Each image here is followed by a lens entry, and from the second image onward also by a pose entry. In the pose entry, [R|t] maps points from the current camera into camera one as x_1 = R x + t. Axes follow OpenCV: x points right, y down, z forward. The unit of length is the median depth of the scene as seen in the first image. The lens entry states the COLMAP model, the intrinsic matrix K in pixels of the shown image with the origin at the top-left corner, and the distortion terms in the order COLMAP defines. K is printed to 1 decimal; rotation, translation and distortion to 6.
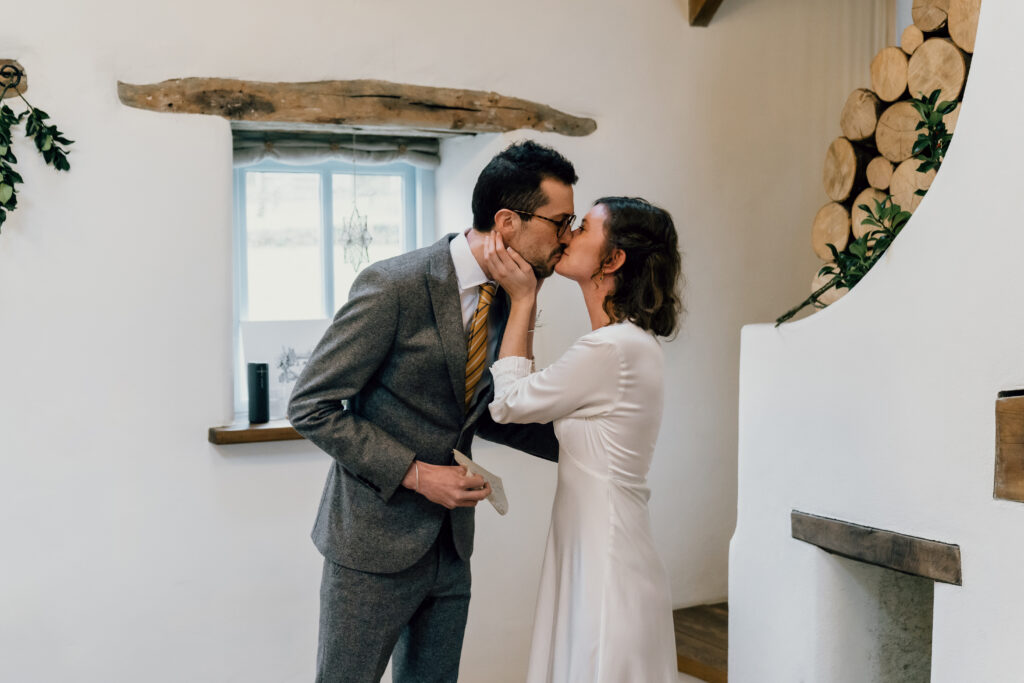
lens RADIAL K [[1370.4, 0, 512.0], [0, 1370.4, 341.5], [0, 0, 1]] dist [-0.014087, 0.011663]
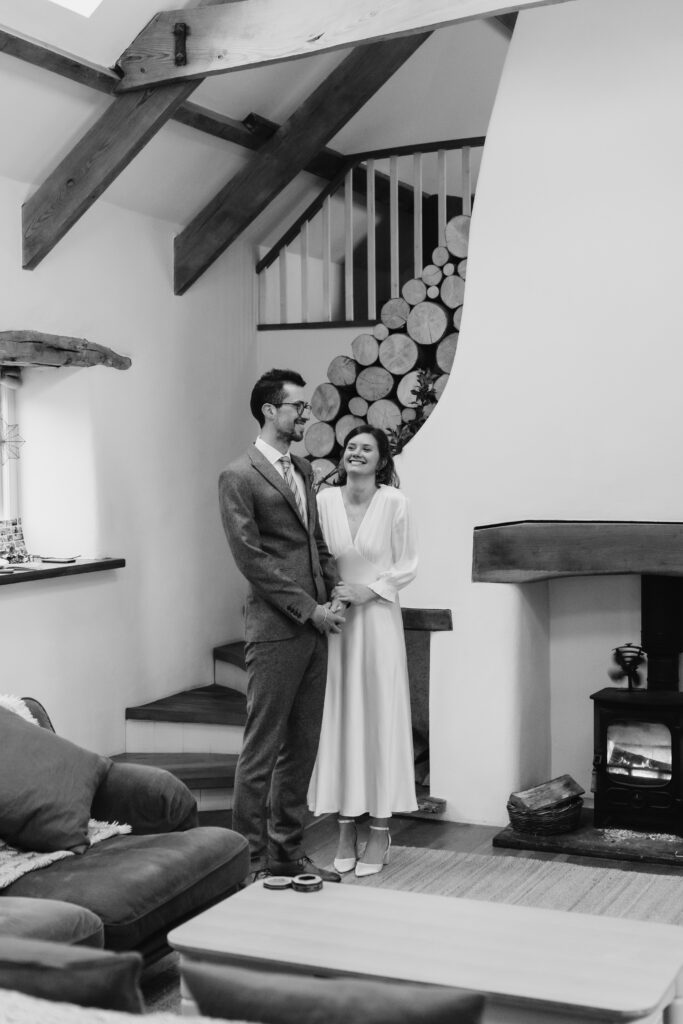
lens RADIAL K [[1473.3, 0, 341.5], [0, 1473.3, 512.0], [0, 0, 1]] dist [-0.013510, 0.000640]
pose [[0.802896, -0.026957, 0.595509, -0.855715], [0.029778, 0.999544, 0.005097, -0.001004], [-0.595375, 0.013641, 0.803332, -0.470808]]
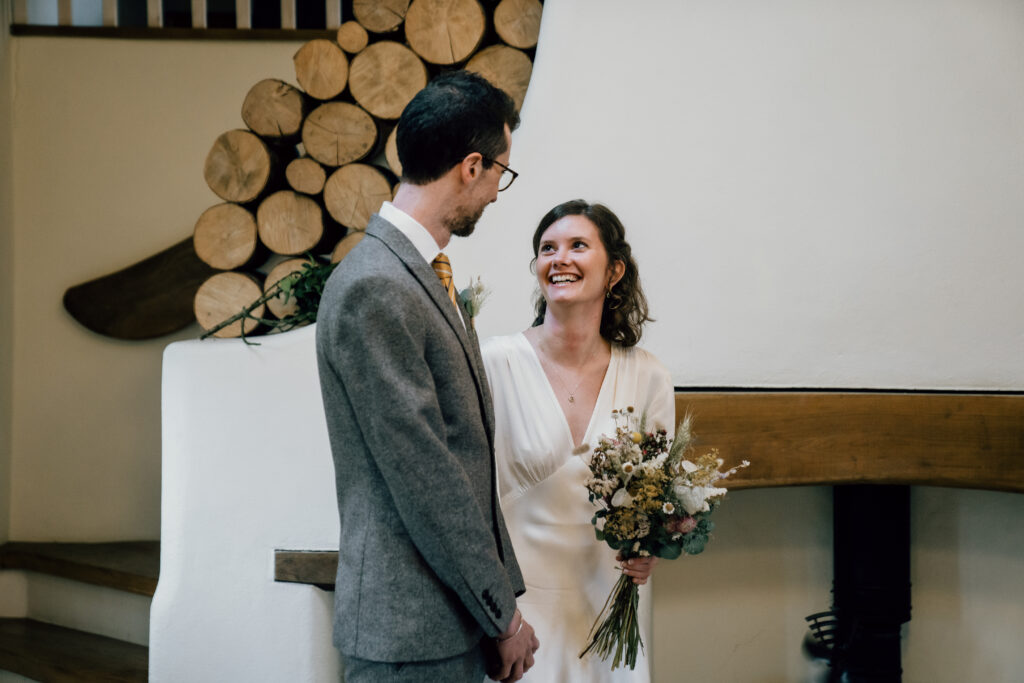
lens RADIAL K [[2069.0, 0, 512.0], [0, 2069.0, 341.5], [0, 0, 1]] dist [0.346076, -0.000314]
pose [[0.558370, -0.007848, 0.829555, -0.816085], [0.026256, 0.999621, -0.008216, 0.002988], [-0.829176, 0.026368, 0.558365, 0.110894]]
